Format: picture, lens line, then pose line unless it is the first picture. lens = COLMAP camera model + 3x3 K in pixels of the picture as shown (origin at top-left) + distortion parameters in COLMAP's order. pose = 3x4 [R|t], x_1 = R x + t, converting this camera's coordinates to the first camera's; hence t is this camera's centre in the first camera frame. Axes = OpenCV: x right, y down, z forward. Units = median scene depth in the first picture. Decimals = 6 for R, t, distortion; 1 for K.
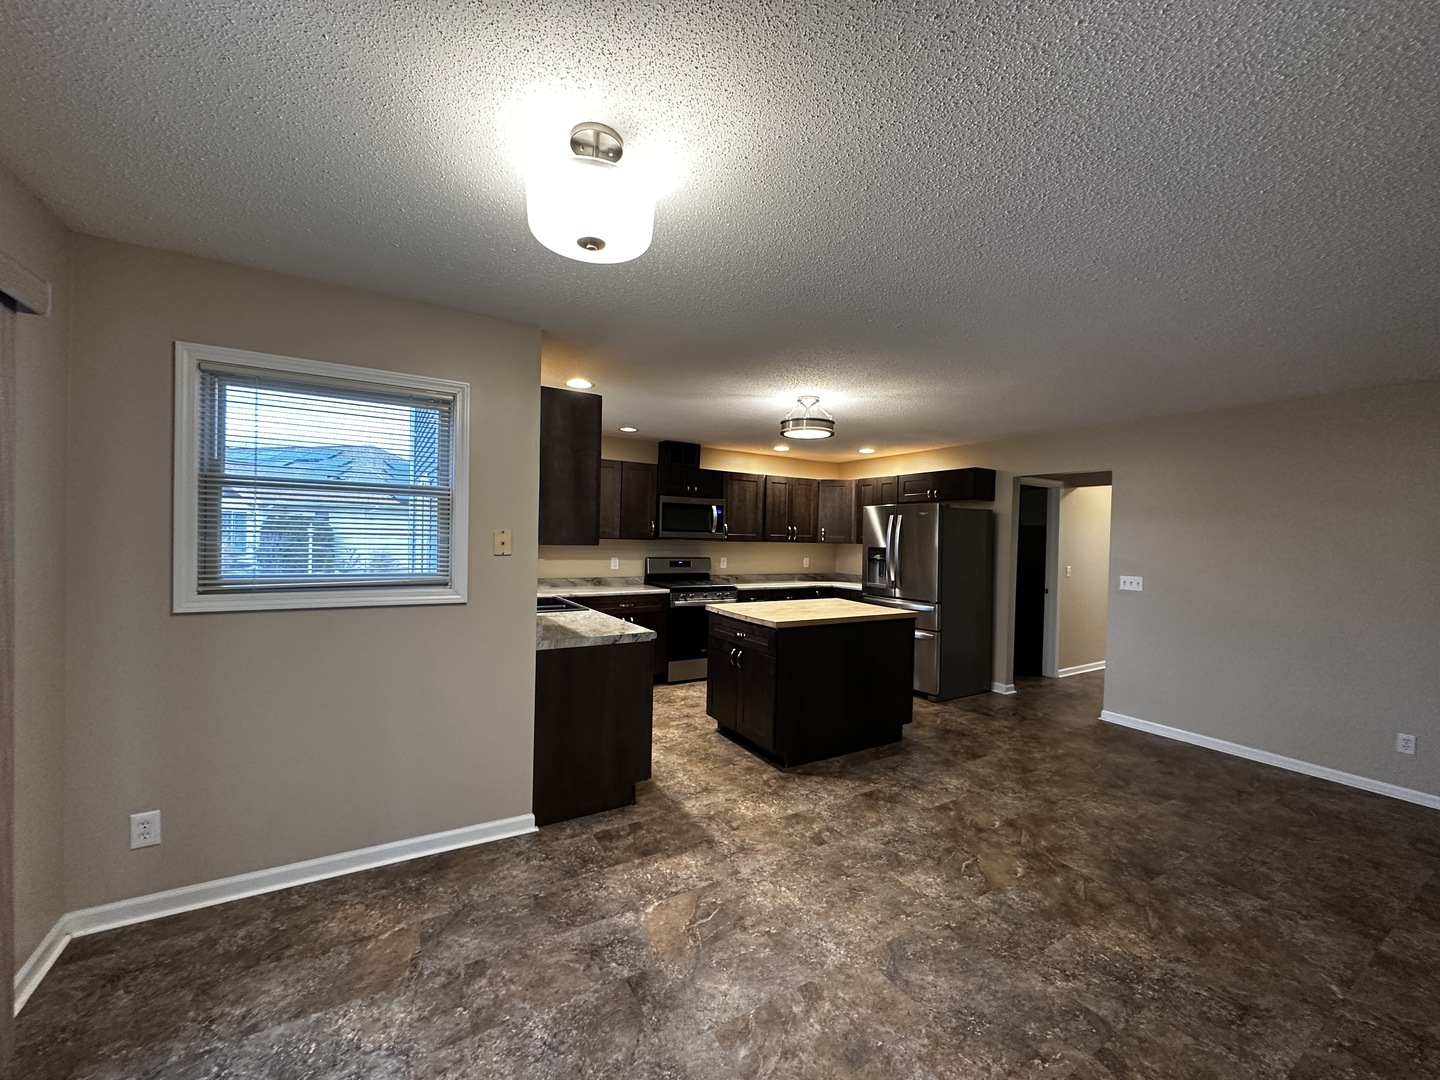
lens RADIAL K [[574.1, 0, 719.1], [0, 574.1, 540.8], [0, 0, 1]] dist [-0.001808, 0.000661]
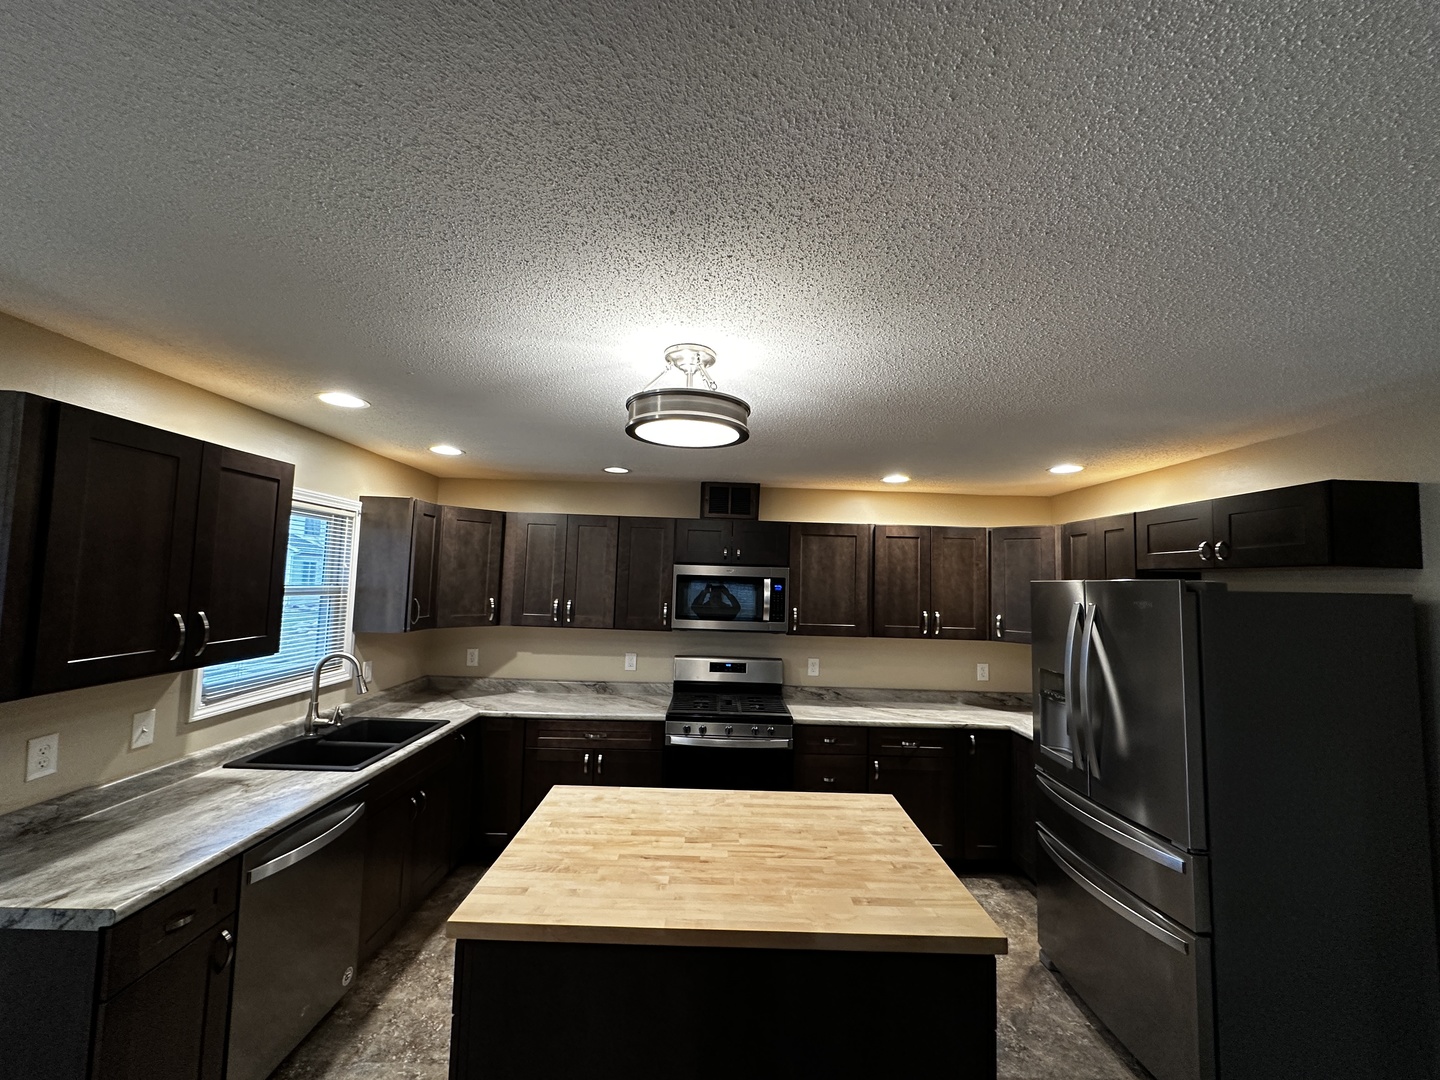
lens RADIAL K [[574.1, 0, 719.1], [0, 574.1, 540.8], [0, 0, 1]] dist [-0.001808, 0.000661]
pose [[0.866222, -0.033884, -0.498510, 0.243158], [-0.015275, 0.995436, -0.094204, -0.039625], [0.499426, 0.089216, 0.861750, 0.408537]]
